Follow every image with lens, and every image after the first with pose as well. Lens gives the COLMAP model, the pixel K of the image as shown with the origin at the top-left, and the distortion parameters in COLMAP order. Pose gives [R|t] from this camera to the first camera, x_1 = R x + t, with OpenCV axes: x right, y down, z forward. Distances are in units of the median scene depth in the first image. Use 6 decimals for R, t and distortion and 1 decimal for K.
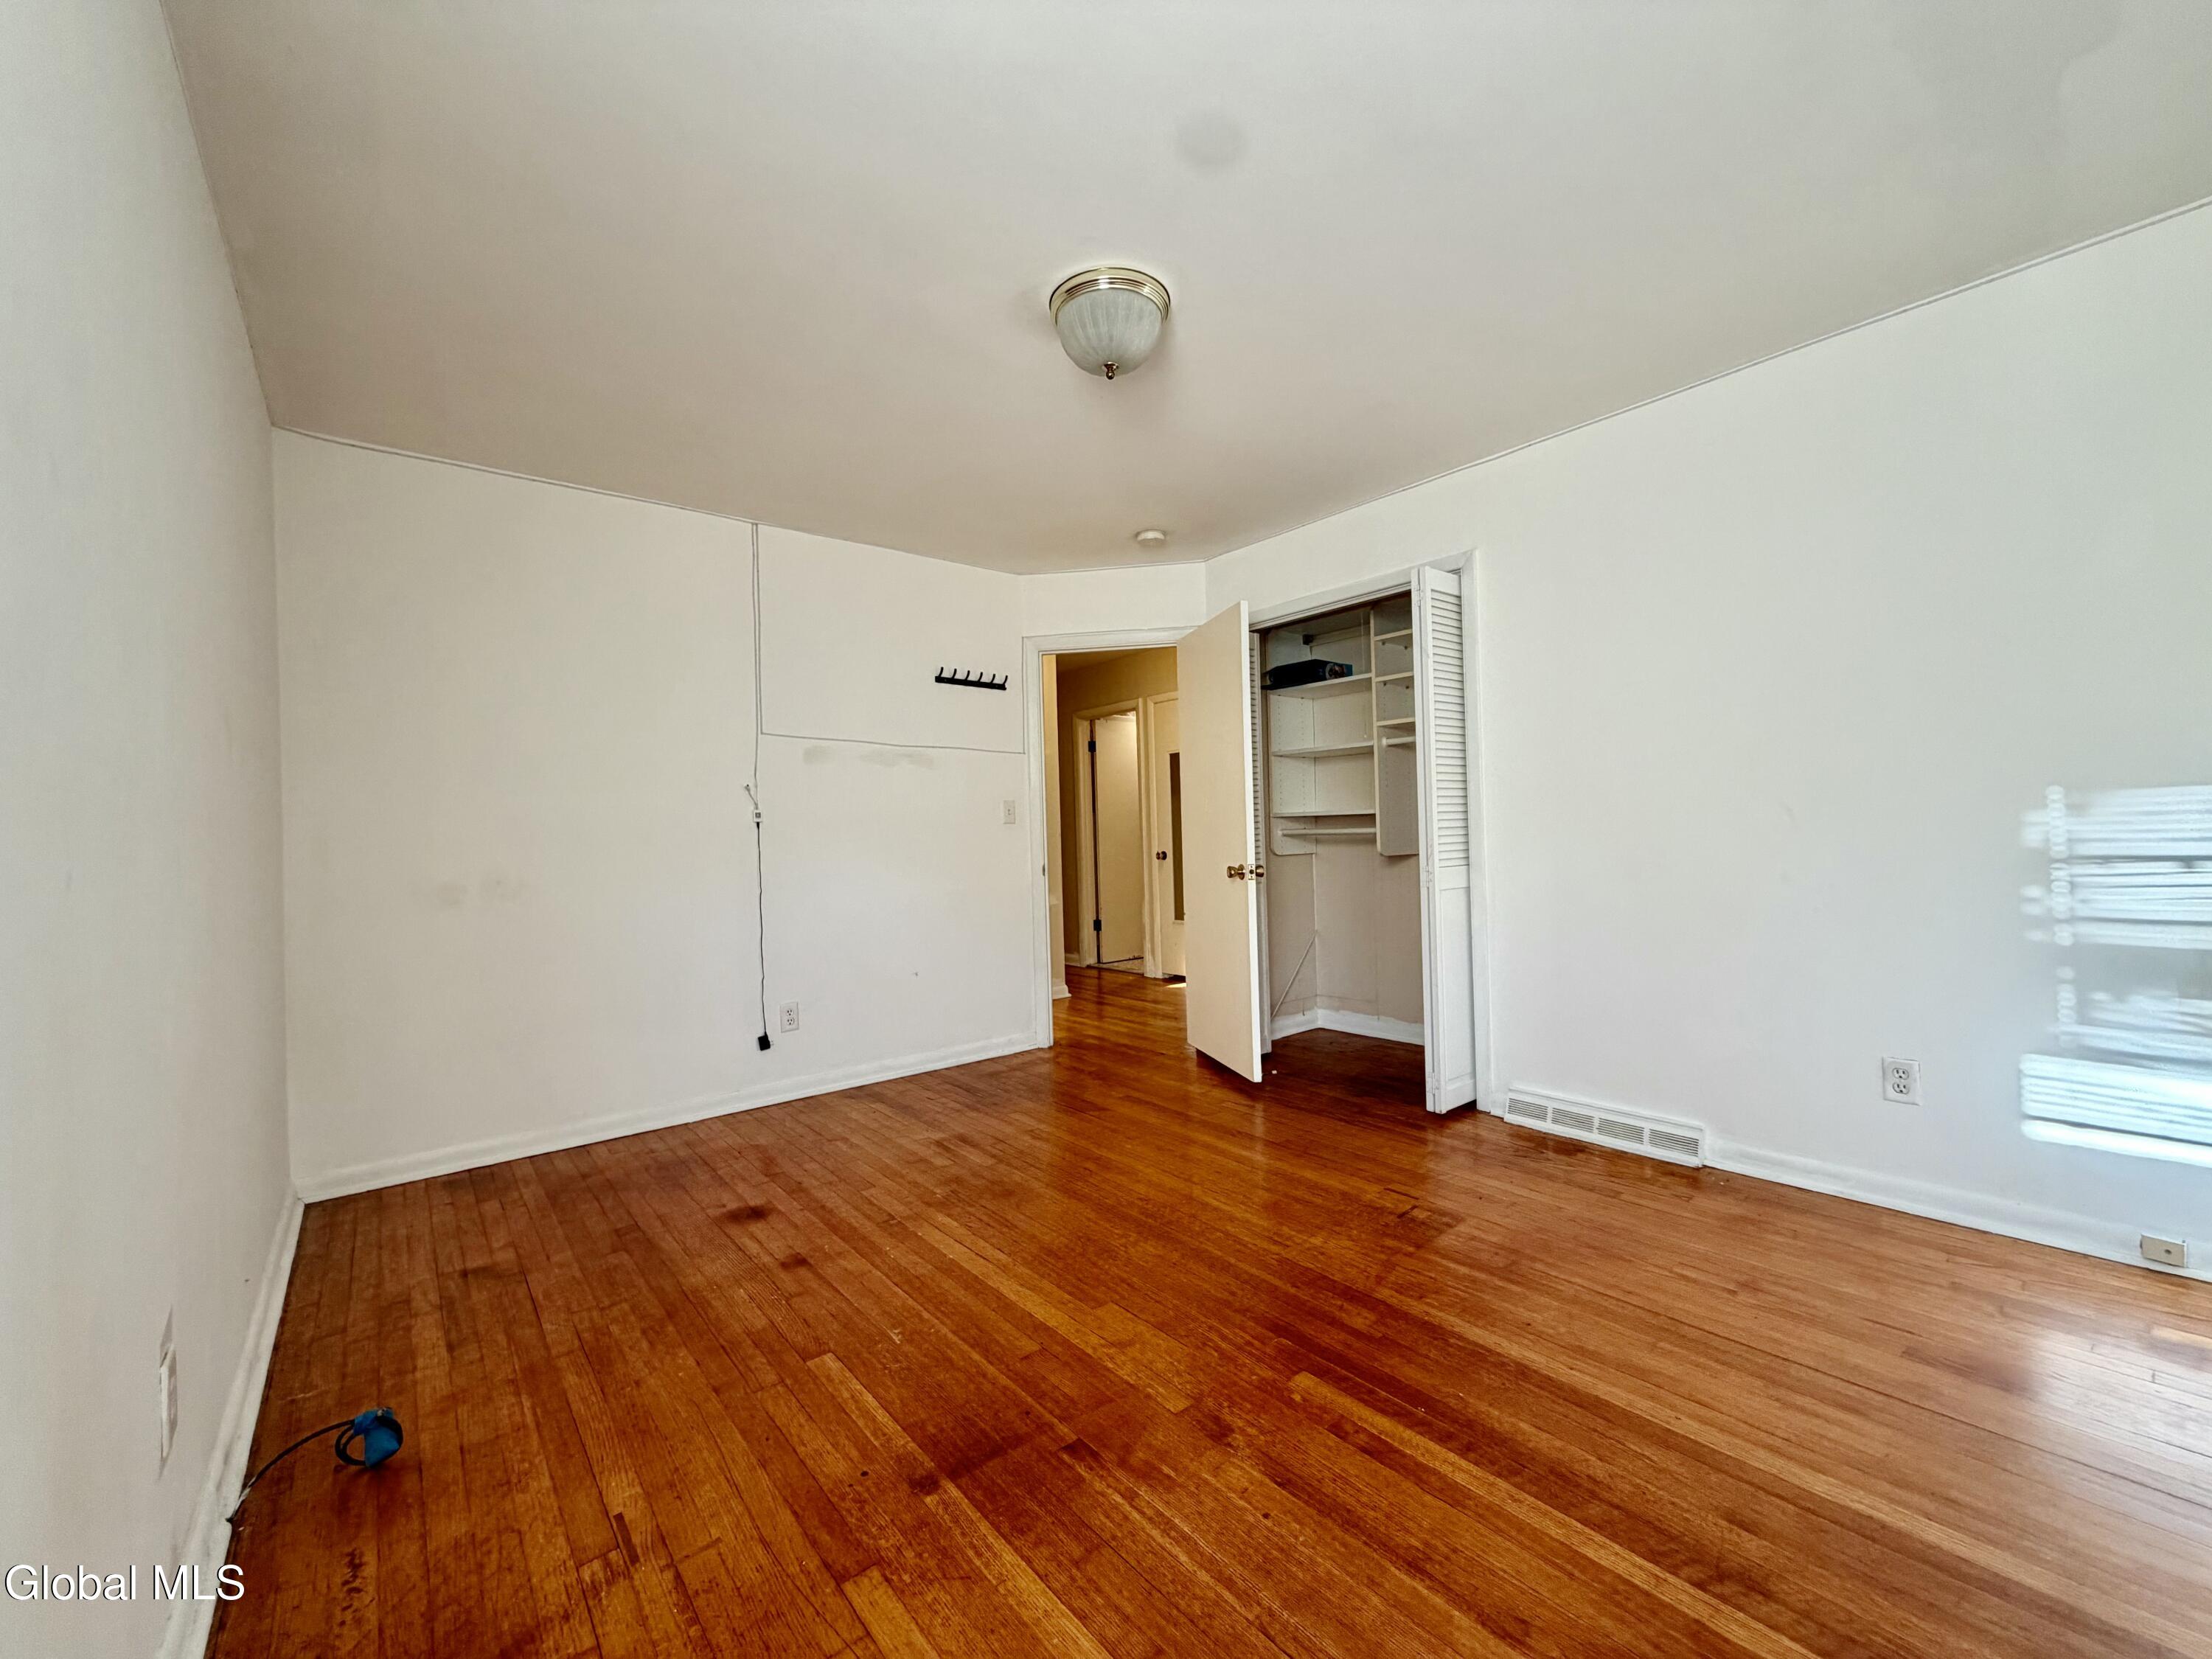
lens RADIAL K [[881.9, 0, 1101.8], [0, 881.9, 831.3], [0, 0, 1]] dist [-0.000296, -0.000020]
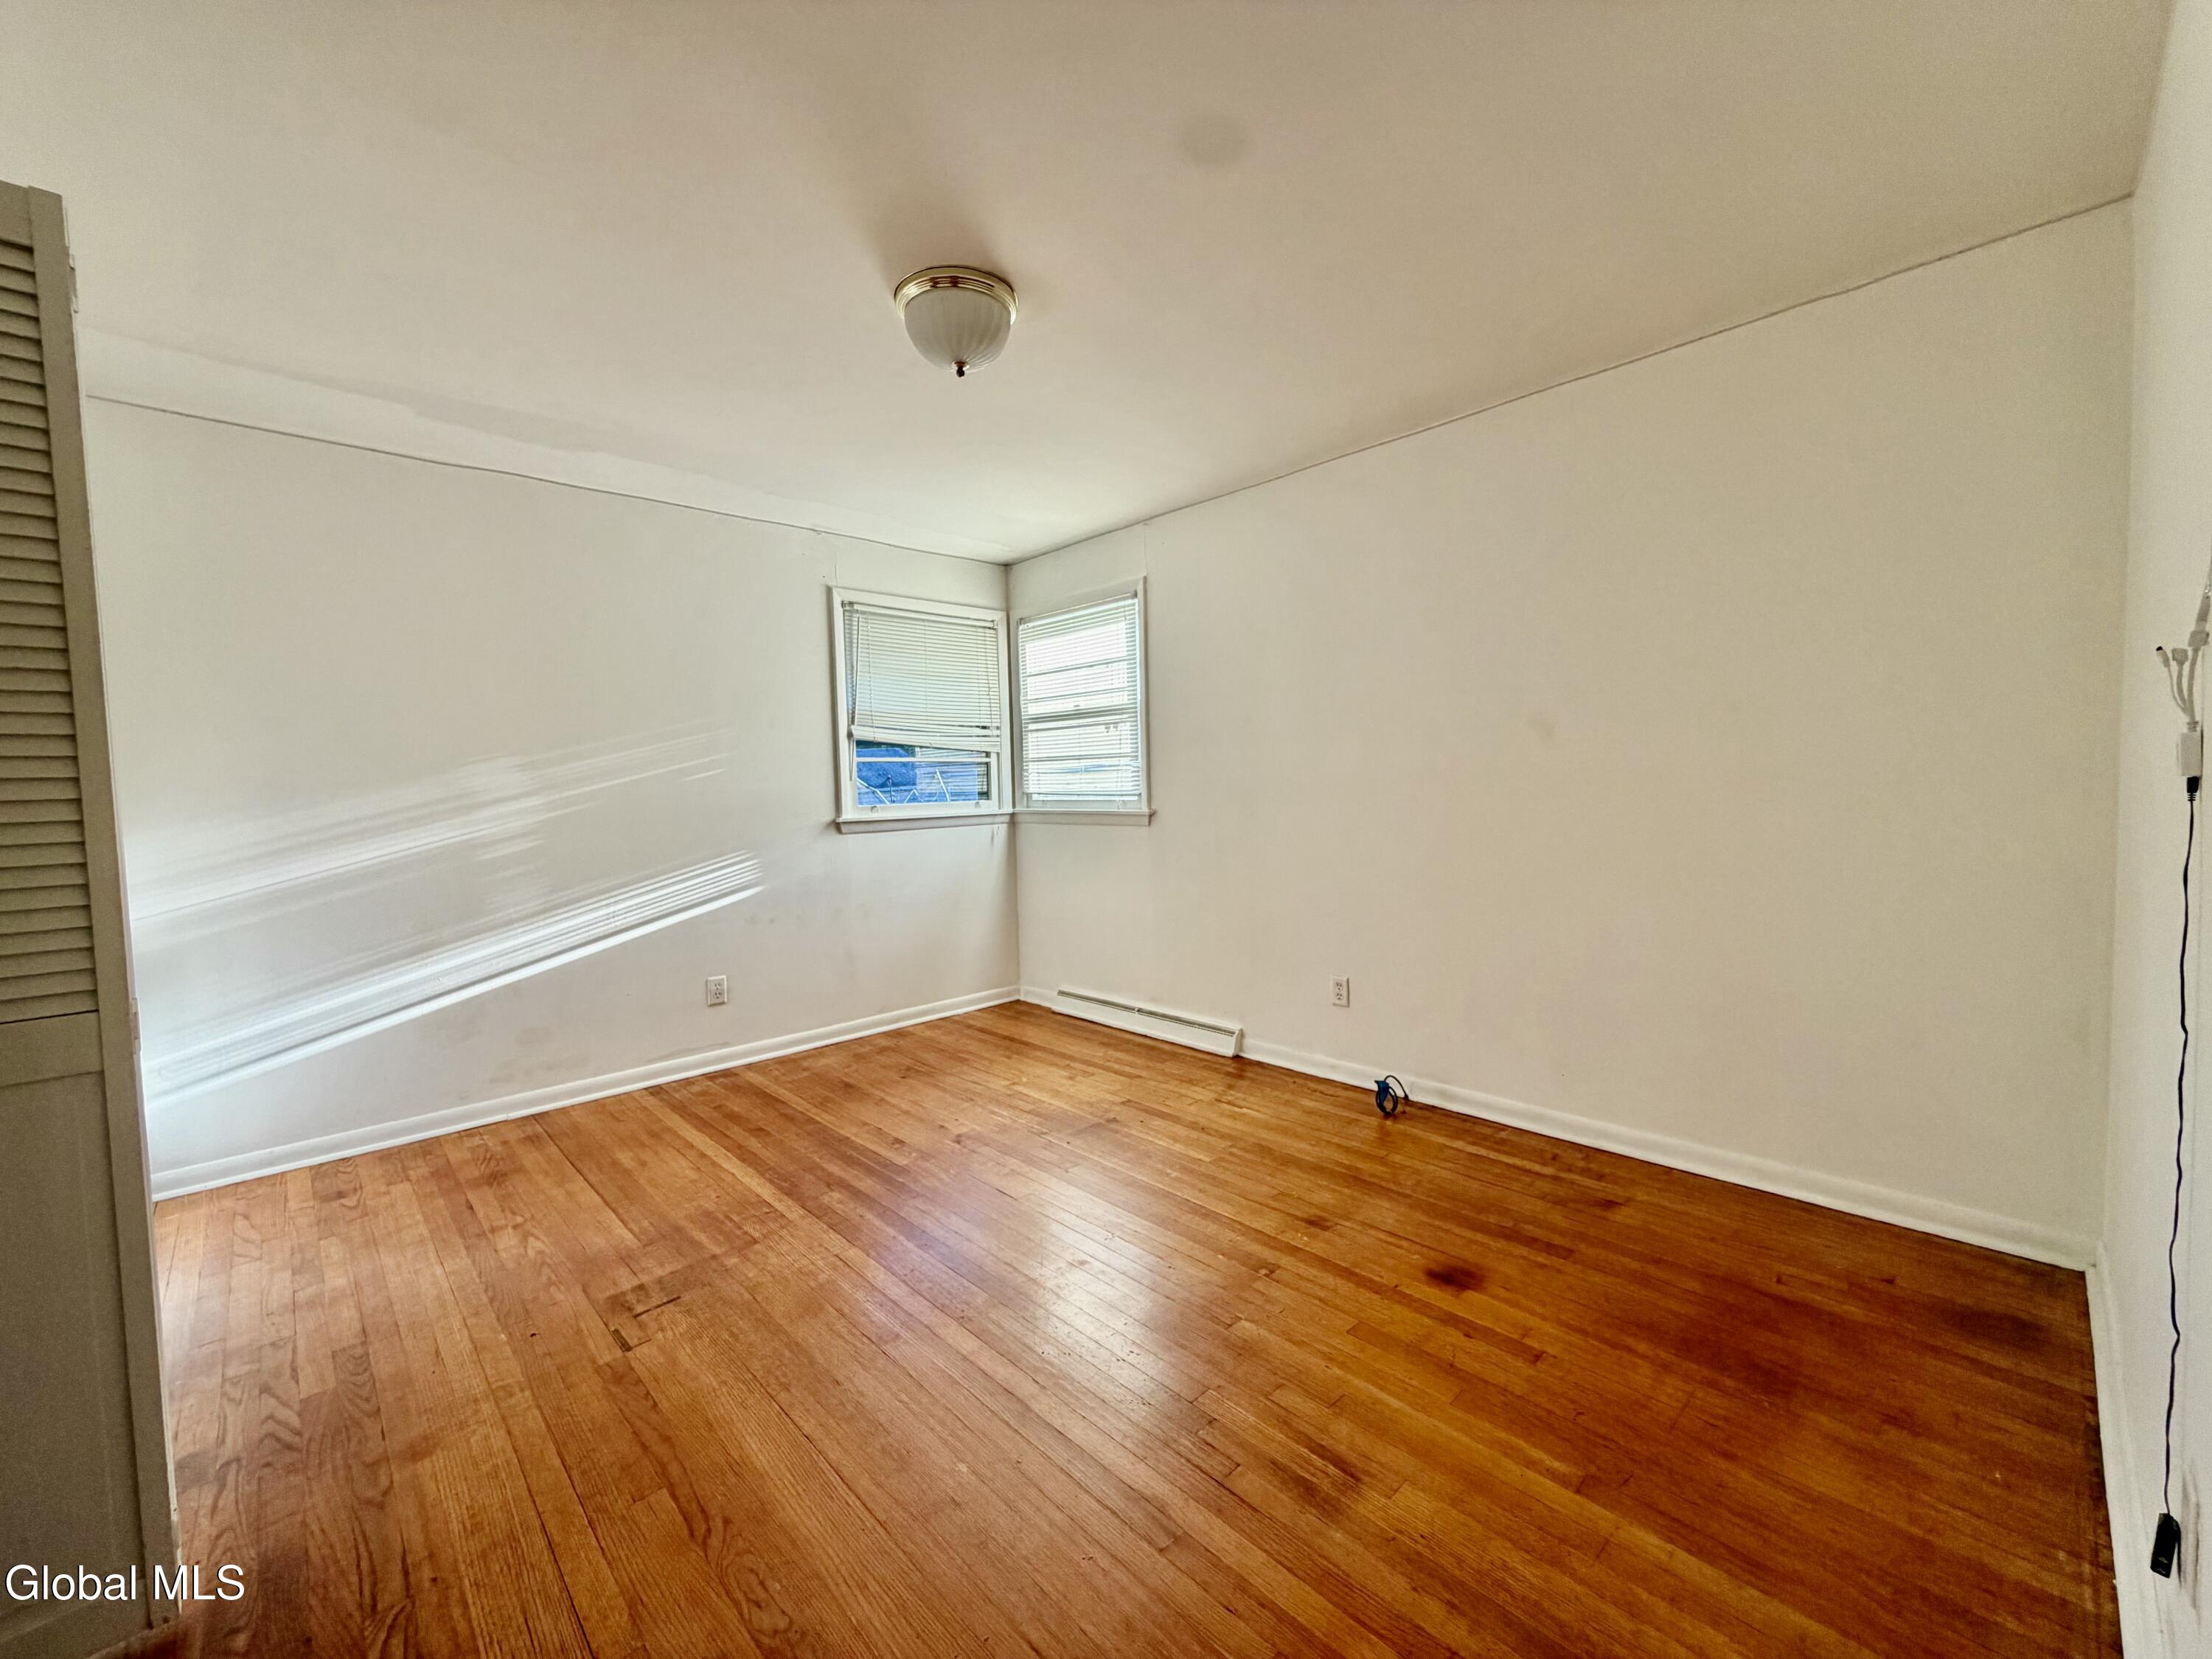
lens RADIAL K [[881.9, 0, 1101.8], [0, 881.9, 831.3], [0, 0, 1]] dist [-0.000296, -0.000020]
pose [[-0.995797, 0.060259, -0.068965, -0.051007], [0.056722, 0.997027, 0.052152, -0.048058], [0.071903, 0.048021, -0.996255, 2.133672]]
